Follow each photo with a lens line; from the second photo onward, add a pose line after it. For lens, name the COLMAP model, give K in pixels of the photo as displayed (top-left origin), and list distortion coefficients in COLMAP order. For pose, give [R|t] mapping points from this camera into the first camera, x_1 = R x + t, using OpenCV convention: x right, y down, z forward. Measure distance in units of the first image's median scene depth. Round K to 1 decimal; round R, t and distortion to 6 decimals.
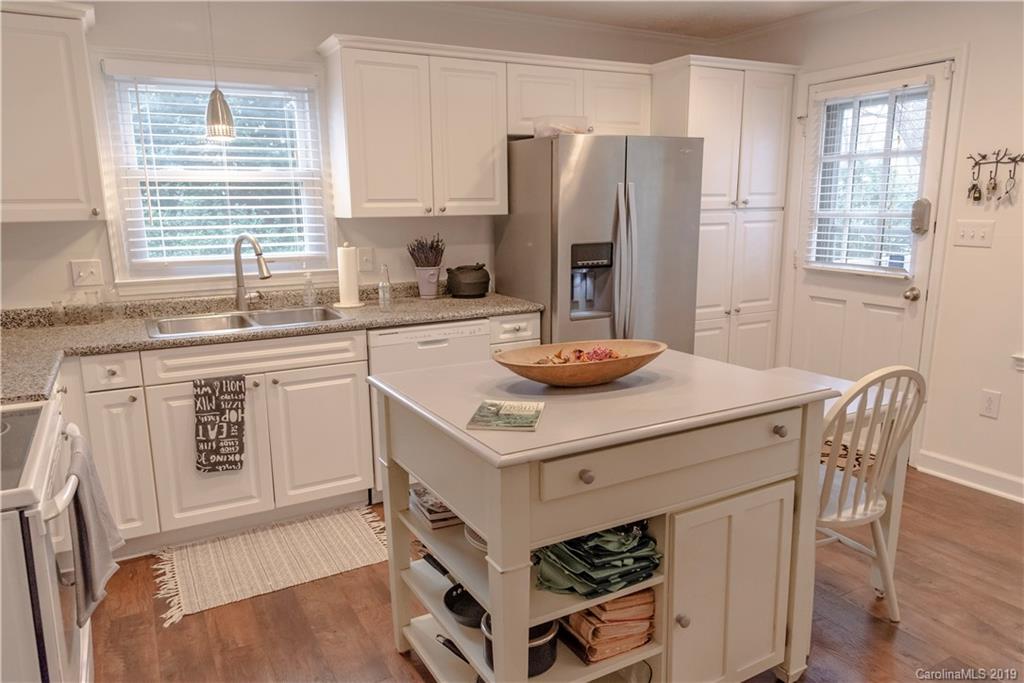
lens RADIAL K [[716.2, 0, 512.0], [0, 716.2, 341.5], [0, 0, 1]] dist [0.000810, -0.000426]
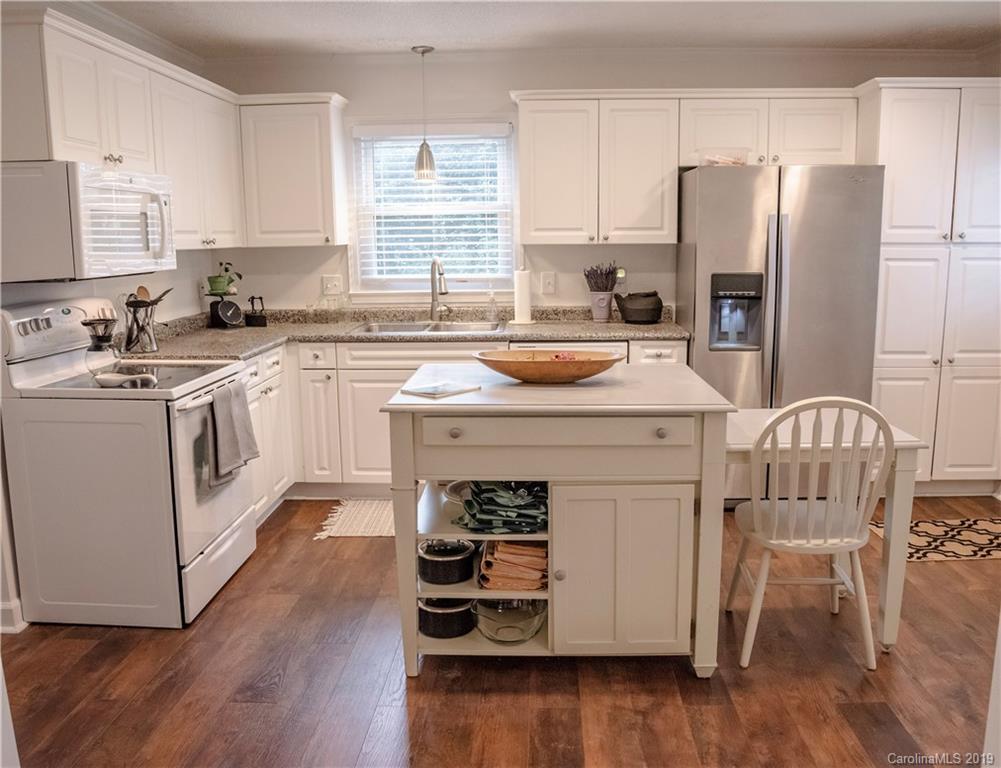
lens RADIAL K [[865.7, 0, 500.5], [0, 865.7, 384.0], [0, 0, 1]] dist [-0.124601, 0.014067]
pose [[0.847345, 0.092384, -0.522944, 0.469575], [-0.099382, 0.994940, 0.014736, 0.028599], [0.521660, 0.039485, 0.852239, -0.166303]]
